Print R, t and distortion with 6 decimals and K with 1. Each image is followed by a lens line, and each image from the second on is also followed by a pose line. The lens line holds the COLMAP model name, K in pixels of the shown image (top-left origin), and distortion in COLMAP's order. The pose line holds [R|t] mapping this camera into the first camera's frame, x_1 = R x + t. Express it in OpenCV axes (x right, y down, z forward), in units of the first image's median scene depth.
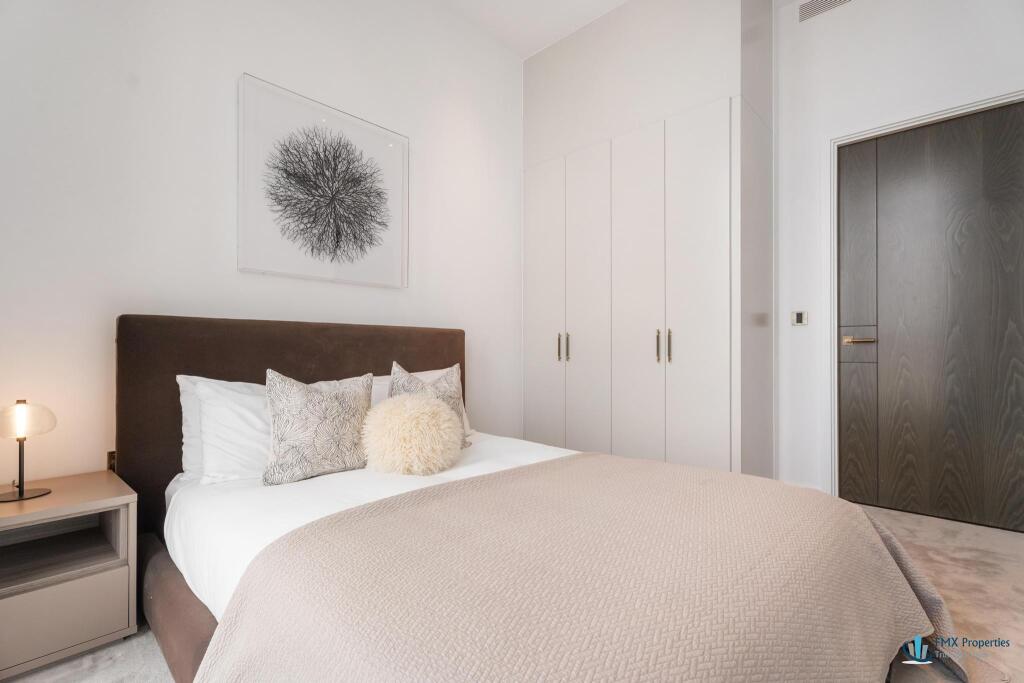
lens RADIAL K [[478.3, 0, 512.0], [0, 478.3, 341.5], [0, 0, 1]] dist [0.002504, -0.000240]
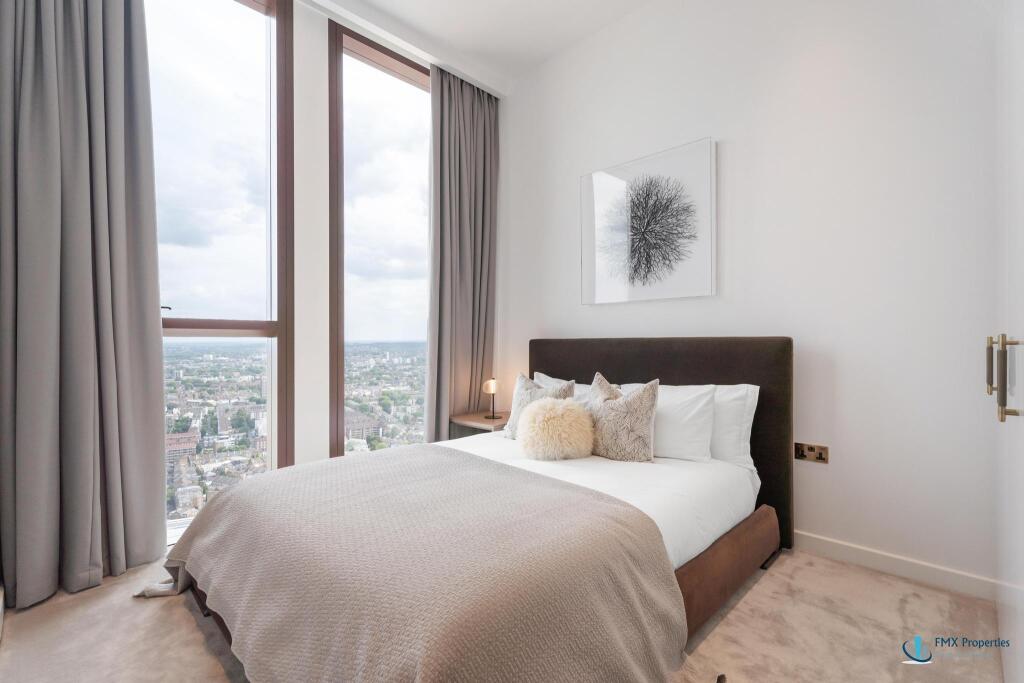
lens RADIAL K [[447.1, 0, 512.0], [0, 447.1, 341.5], [0, 0, 1]] dist [0.000160, -0.000050]
pose [[-0.015933, -0.004873, -0.999861, 0.716691], [0.024138, 0.999695, -0.005257, -0.027866], [0.999582, -0.024218, -0.015810, 0.655930]]
